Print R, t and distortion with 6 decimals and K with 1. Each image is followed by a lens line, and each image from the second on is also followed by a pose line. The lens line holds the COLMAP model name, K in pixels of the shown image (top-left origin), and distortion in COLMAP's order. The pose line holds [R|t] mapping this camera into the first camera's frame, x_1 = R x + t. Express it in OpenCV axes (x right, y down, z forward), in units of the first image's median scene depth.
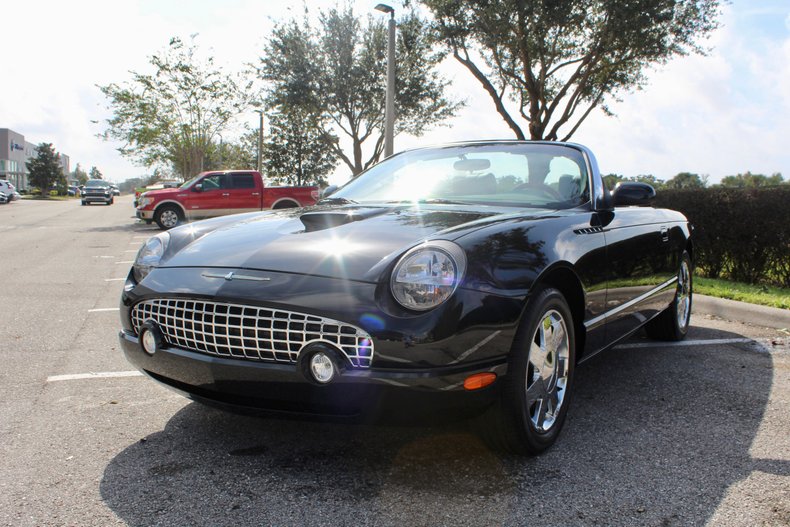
lens RADIAL K [[759.7, 0, 393.4], [0, 759.7, 264.8], [0, 0, 1]] dist [-0.168572, 0.222072]
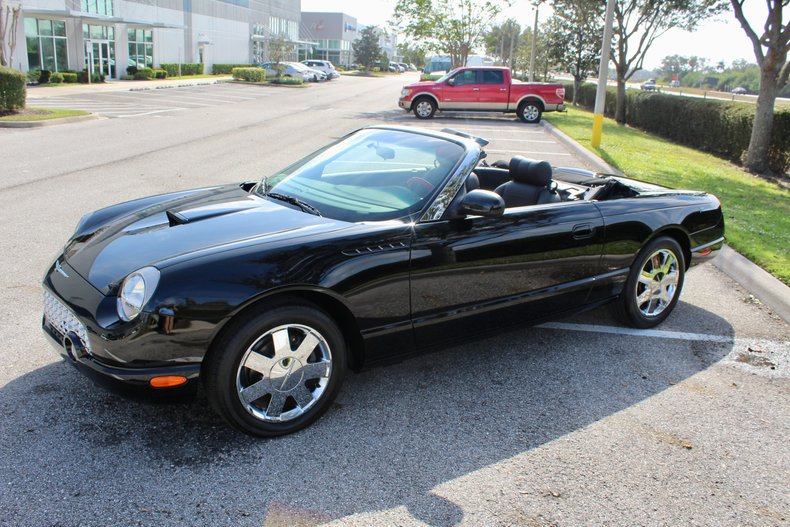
lens RADIAL K [[691.8, 0, 394.9], [0, 691.8, 264.5], [0, 0, 1]] dist [-0.158473, 0.149070]
pose [[0.910327, 0.131902, -0.392309, 0.097211], [-0.057800, 0.979085, 0.195068, -0.031367], [0.409834, -0.154900, 0.898912, 0.016633]]
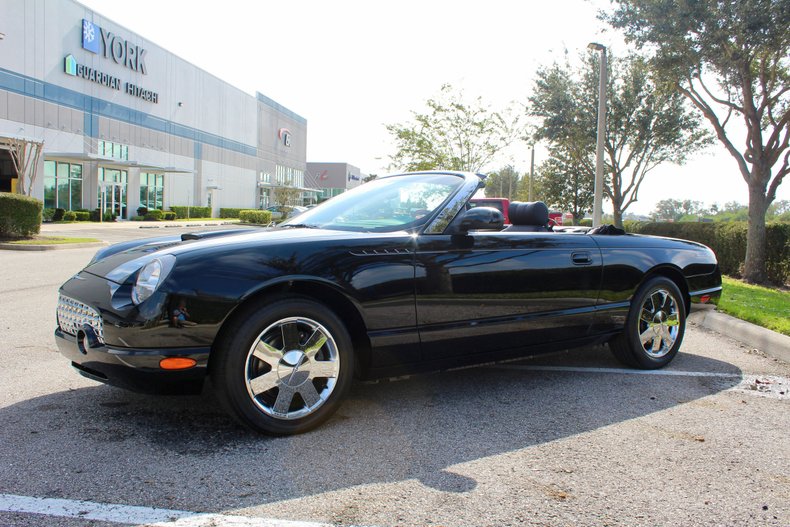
lens RADIAL K [[695.2, 0, 396.9], [0, 695.2, 263.6], [0, 0, 1]] dist [-0.163372, 0.154343]
pose [[0.910231, 0.031973, -0.412866, 0.102086], [-0.044171, 0.998823, -0.020033, -0.001181], [0.411739, 0.036471, 0.910572, 0.008821]]
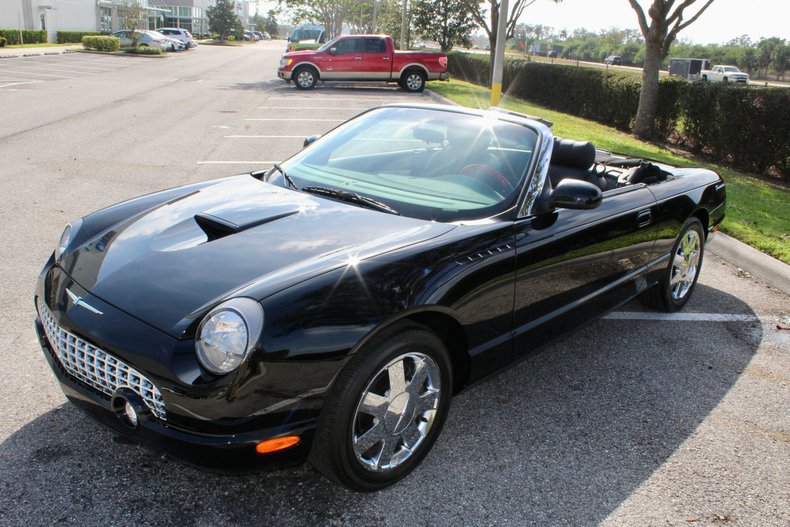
lens RADIAL K [[691.8, 0, 394.9], [0, 691.8, 264.5], [0, 0, 1]] dist [-0.158473, 0.149070]
pose [[0.976248, 0.097171, -0.193642, 0.045261], [-0.051887, 0.972631, 0.226488, -0.031224], [0.210350, -0.211061, 0.954571, 0.024786]]
